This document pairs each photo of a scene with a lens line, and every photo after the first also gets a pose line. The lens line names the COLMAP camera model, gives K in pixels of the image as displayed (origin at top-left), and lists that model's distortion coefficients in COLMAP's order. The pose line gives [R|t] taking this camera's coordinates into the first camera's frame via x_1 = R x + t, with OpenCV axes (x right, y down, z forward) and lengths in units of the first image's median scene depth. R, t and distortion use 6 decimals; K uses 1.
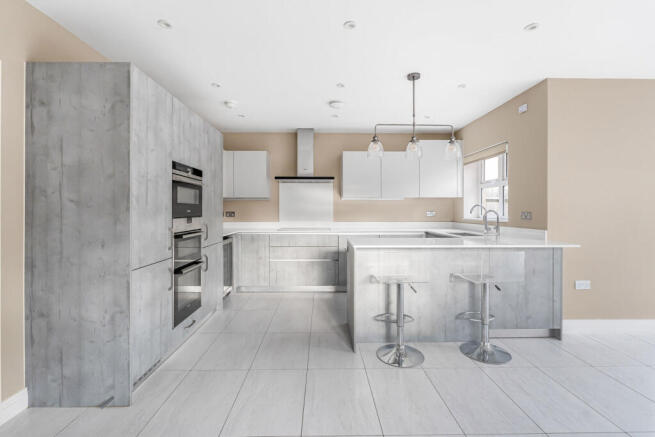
lens RADIAL K [[296.7, 0, 326.3], [0, 296.7, 212.5], [0, 0, 1]] dist [-0.001588, -0.000177]
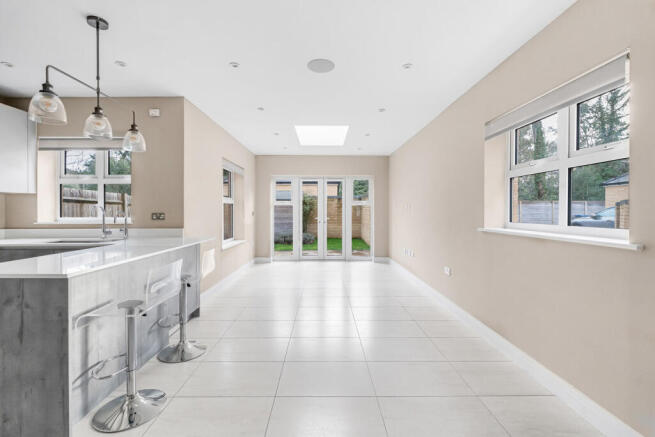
lens RADIAL K [[296.7, 0, 326.2], [0, 296.7, 216.3], [0, 0, 1]] dist [-0.001588, -0.000177]
pose [[0.008443, -0.017661, 0.999808, -0.342770], [0.008275, 0.999811, 0.017591, -0.003066], [-0.999930, 0.008125, 0.008588, 0.365910]]
